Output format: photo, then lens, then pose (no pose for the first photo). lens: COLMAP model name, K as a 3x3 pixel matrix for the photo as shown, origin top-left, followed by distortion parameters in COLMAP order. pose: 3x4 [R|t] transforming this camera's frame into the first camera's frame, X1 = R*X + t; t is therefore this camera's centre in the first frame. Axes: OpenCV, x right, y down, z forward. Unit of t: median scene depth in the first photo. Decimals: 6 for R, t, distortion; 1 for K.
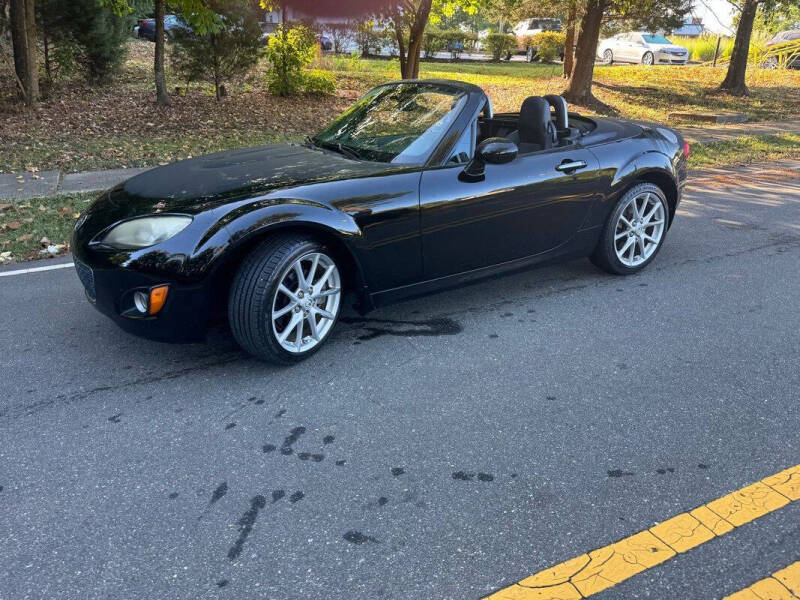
lens RADIAL K [[562.8, 0, 401.5], [0, 562.8, 300.4], [0, 0, 1]] dist [0.004206, -0.006250]
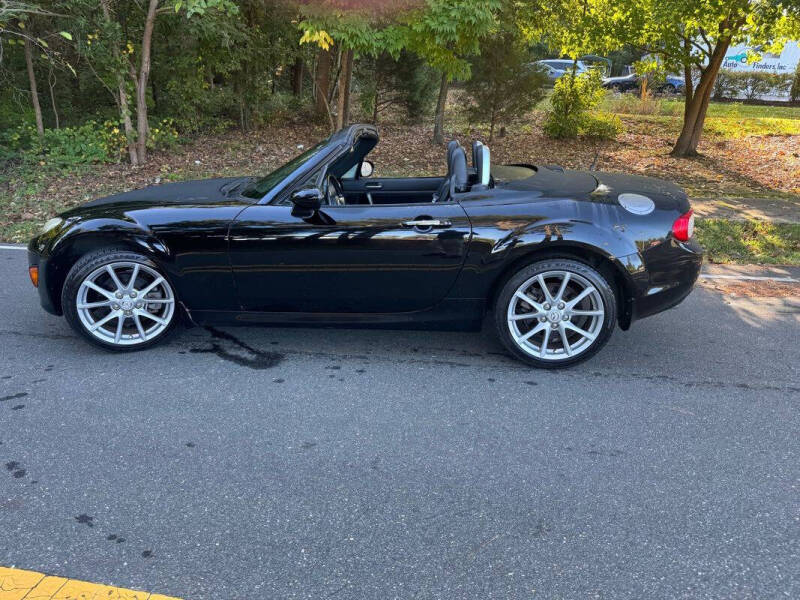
lens RADIAL K [[559.6, 0, 403.9], [0, 559.6, 299.1], [0, 0, 1]] dist [0.034396, -0.040315]
pose [[0.816815, 0.194041, -0.543288, 0.696021], [-0.230657, 0.973035, 0.000744, -0.103381], [0.528783, 0.124706, 0.839546, 0.230194]]
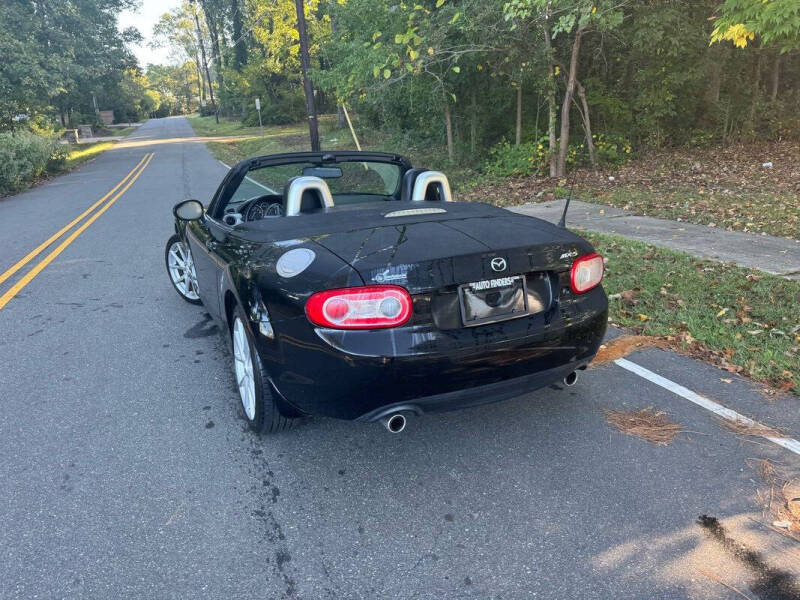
lens RADIAL K [[562.8, 0, 401.5], [0, 562.8, 300.4], [0, 0, 1]] dist [0.004206, -0.006250]
pose [[-0.063349, 0.300131, -0.951792, 1.096439], [-0.355315, 0.884433, 0.302539, -0.503309], [0.932598, 0.357351, 0.050613, 1.154490]]
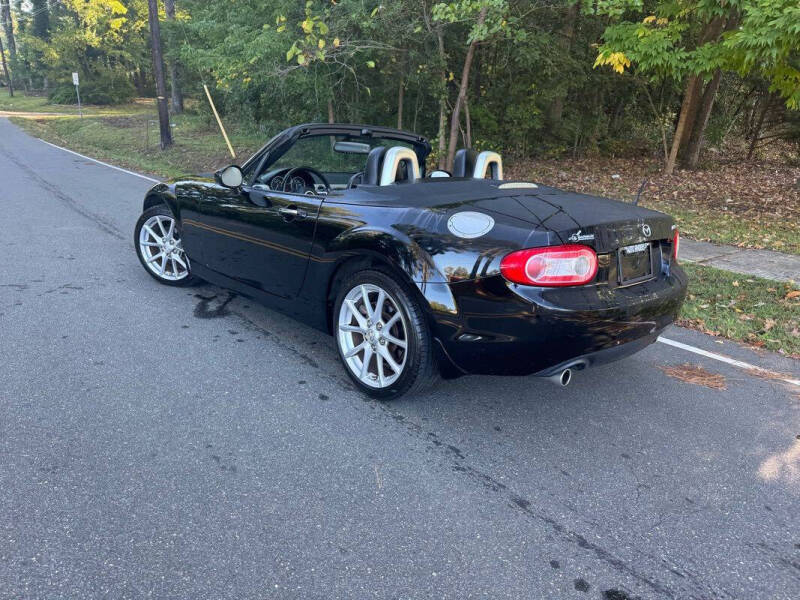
lens RADIAL K [[560.0, 0, 400.0], [0, 560.0, 300.0], [0, 0, 1]] dist [0.054561, -0.080778]
pose [[0.224089, 0.296916, -0.928238, 1.095768], [-0.423766, 0.887391, 0.181548, -0.316846], [0.877614, 0.352672, 0.324677, 0.817642]]
